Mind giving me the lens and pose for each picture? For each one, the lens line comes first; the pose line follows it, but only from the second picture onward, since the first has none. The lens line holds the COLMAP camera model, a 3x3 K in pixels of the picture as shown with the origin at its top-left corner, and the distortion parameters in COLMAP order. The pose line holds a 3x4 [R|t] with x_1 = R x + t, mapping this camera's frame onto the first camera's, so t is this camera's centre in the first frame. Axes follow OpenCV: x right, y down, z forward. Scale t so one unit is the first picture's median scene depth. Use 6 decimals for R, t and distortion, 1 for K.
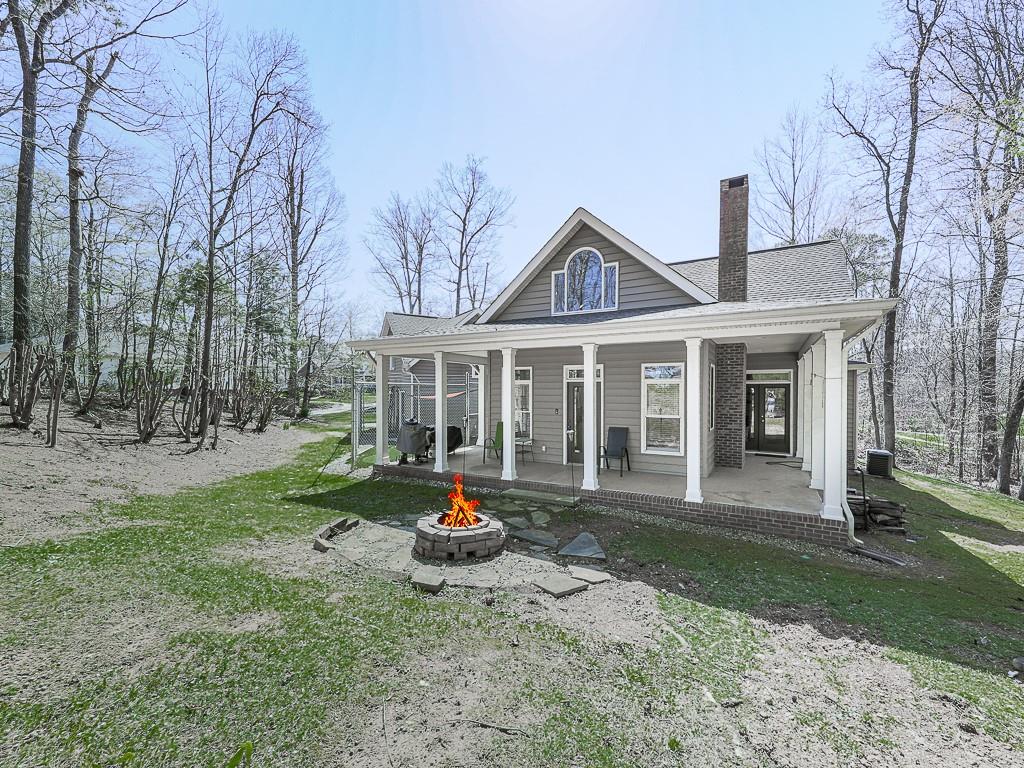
lens RADIAL K [[443.7, 0, 511.5], [0, 443.7, 388.4], [0, 0, 1]] dist [0.001327, -0.001671]
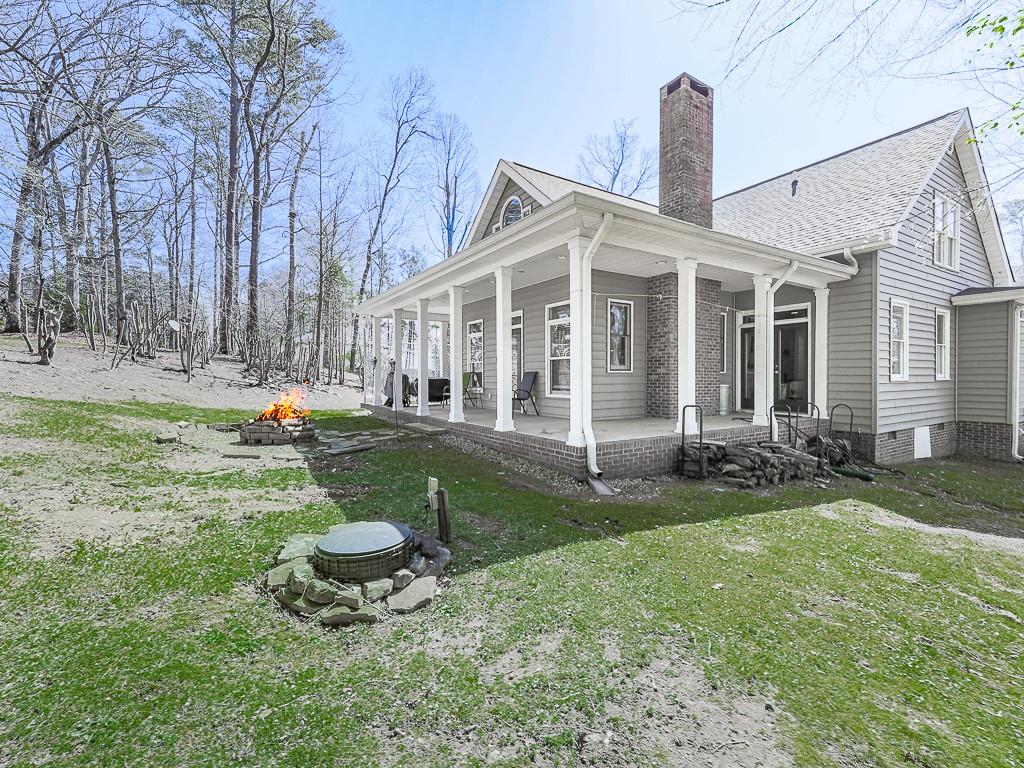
lens RADIAL K [[443.7, 0, 478.7], [0, 443.7, 376.1], [0, 0, 1]] dist [0.001327, -0.001671]
pose [[0.871921, -0.004211, -0.489628, 0.606713], [0.008396, 0.999945, 0.006352, 0.087373], [0.489574, -0.009649, 0.871908, 0.068113]]
